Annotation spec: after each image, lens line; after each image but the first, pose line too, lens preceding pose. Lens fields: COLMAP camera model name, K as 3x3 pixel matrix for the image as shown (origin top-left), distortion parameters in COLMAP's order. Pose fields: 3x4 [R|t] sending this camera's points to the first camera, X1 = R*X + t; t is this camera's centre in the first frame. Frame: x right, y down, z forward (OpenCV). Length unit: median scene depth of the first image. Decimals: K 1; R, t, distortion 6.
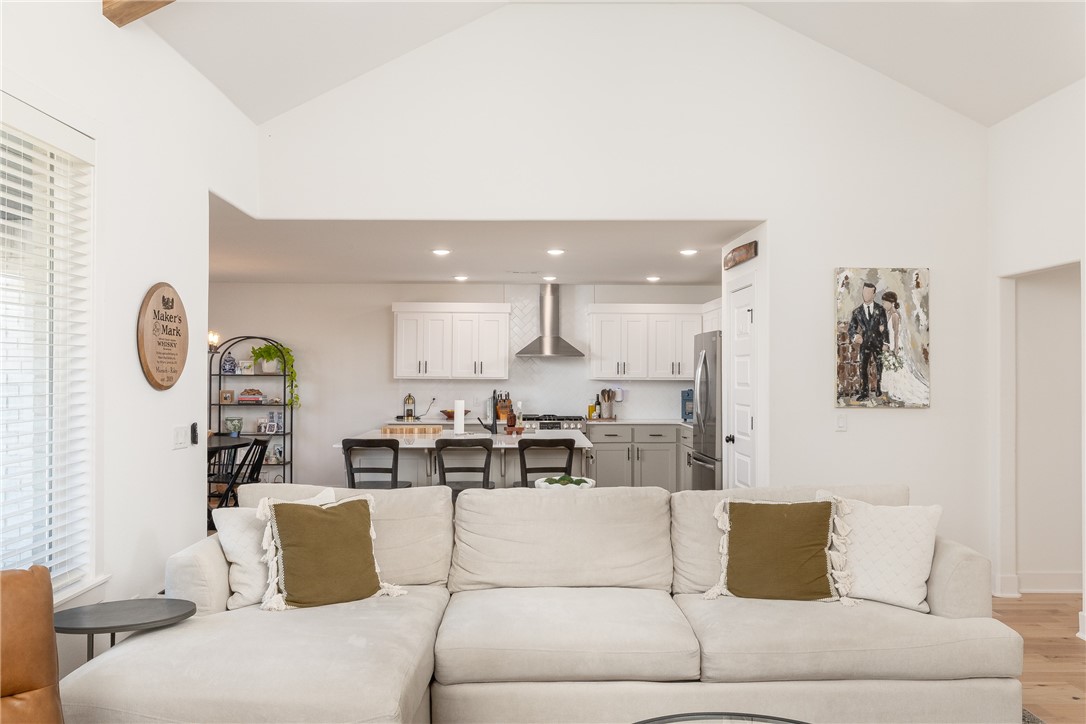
lens RADIAL K [[817.9, 0, 539.3], [0, 817.9, 362.0], [0, 0, 1]] dist [-0.002013, -0.005828]
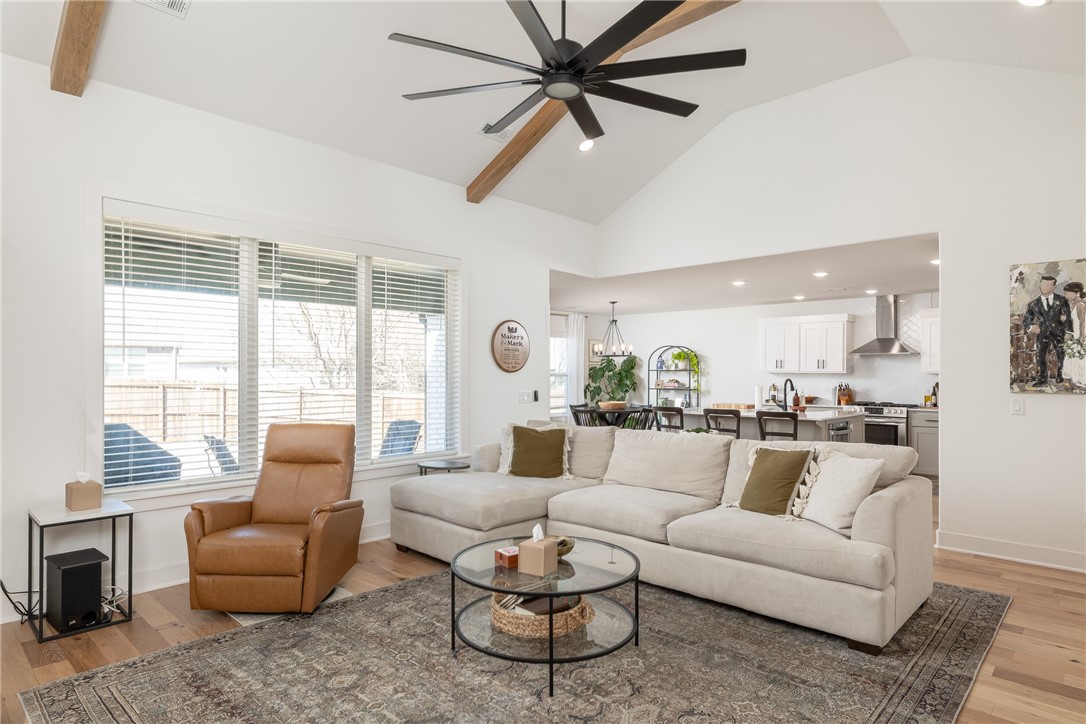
lens RADIAL K [[634.0, 0, 550.6], [0, 634.0, 371.9], [0, 0, 1]] dist [-0.007421, 0.000940]
pose [[0.707811, -0.003057, -0.706395, 0.524476], [0.007030, 0.999972, 0.002716, 0.021065], [0.706367, -0.006888, 0.707812, -0.037717]]
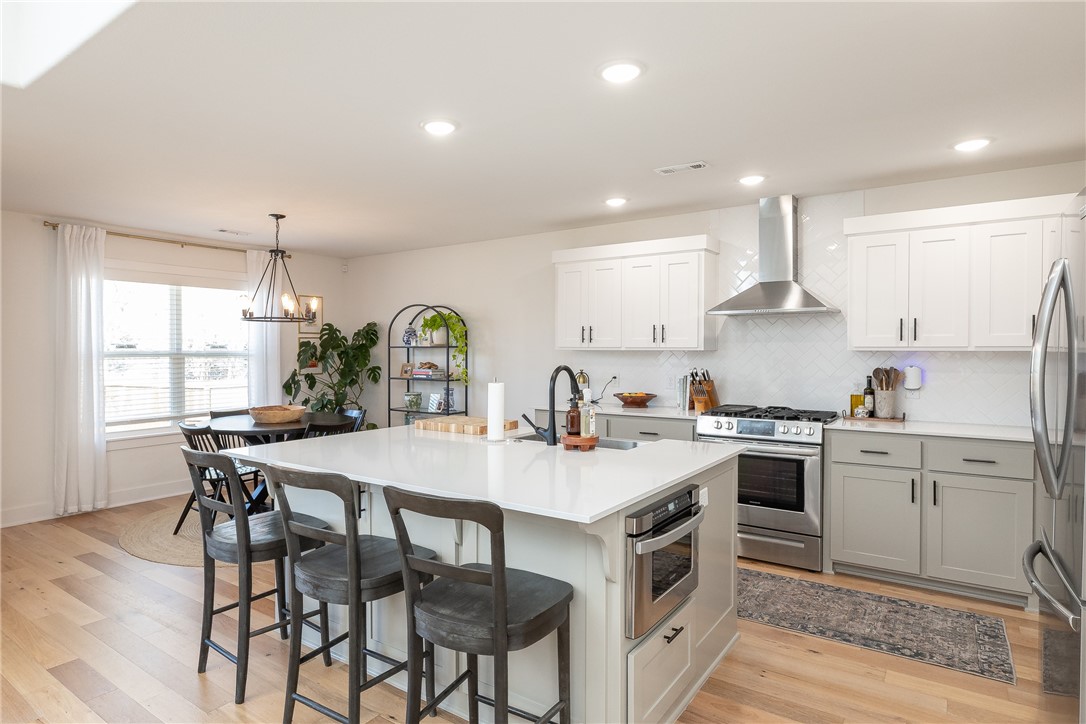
lens RADIAL K [[592.5, 0, 534.9], [0, 592.5, 355.1], [0, 0, 1]] dist [0.005607, 0.000287]
pose [[0.795692, -0.000079, -0.605701, 0.225837], [0.011450, 0.999823, 0.014911, 0.025437], [0.605593, -0.018800, 0.795553, 0.845598]]
